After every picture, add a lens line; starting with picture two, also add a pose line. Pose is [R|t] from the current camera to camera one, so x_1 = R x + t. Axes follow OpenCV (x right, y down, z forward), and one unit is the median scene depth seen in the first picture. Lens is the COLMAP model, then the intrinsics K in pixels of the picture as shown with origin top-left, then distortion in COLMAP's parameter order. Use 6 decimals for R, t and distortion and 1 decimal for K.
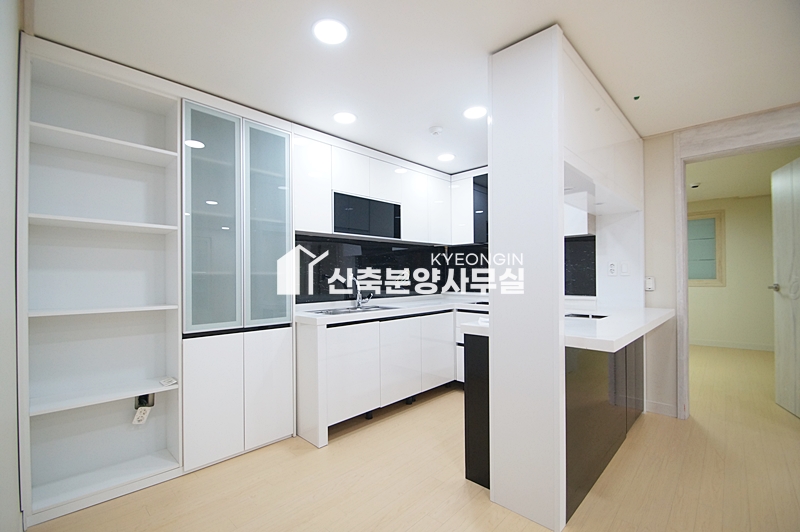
lens RADIAL K [[352.7, 0, 389.9], [0, 352.7, 274.5], [0, 0, 1]] dist [0.002423, -0.010556]
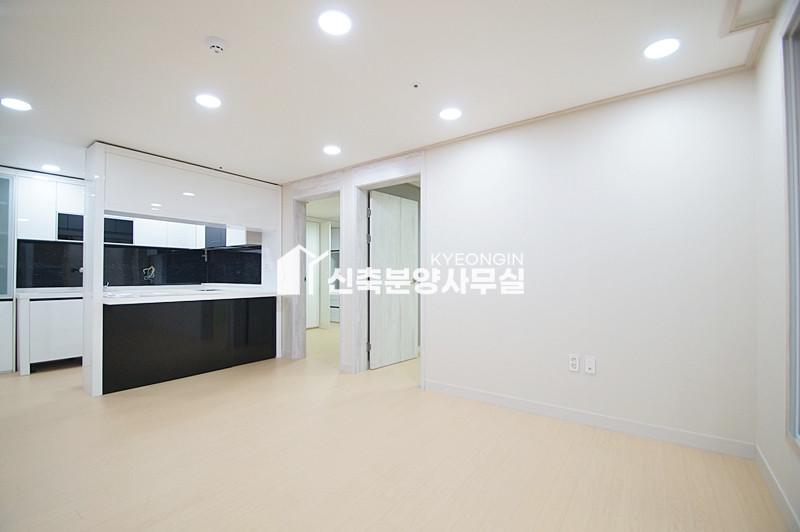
lens RADIAL K [[351.0, 0, 398.1], [0, 351.0, 274.1], [0, 0, 1]] dist [0.024880, -0.029702]
pose [[0.986782, 0.007598, 0.161874, 1.063644], [-0.006445, 0.999950, -0.007649, 0.027812], [-0.161924, 0.006504, 0.986782, -0.711596]]
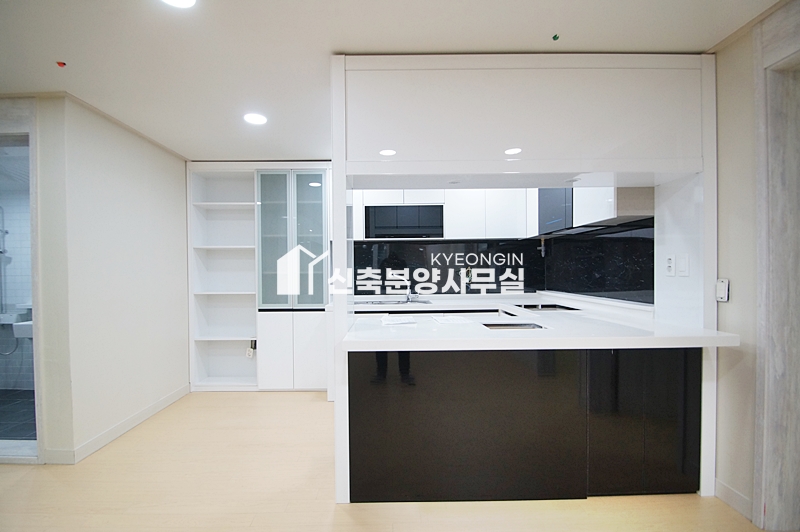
lens RADIAL K [[352.7, 0, 389.9], [0, 352.7, 274.5], [0, 0, 1]] dist [0.002423, -0.010556]
pose [[0.709287, 0.007501, -0.704880, 0.805769], [0.006586, 0.999829, 0.017267, -0.016006], [0.704889, -0.016889, 0.709117, 0.186381]]
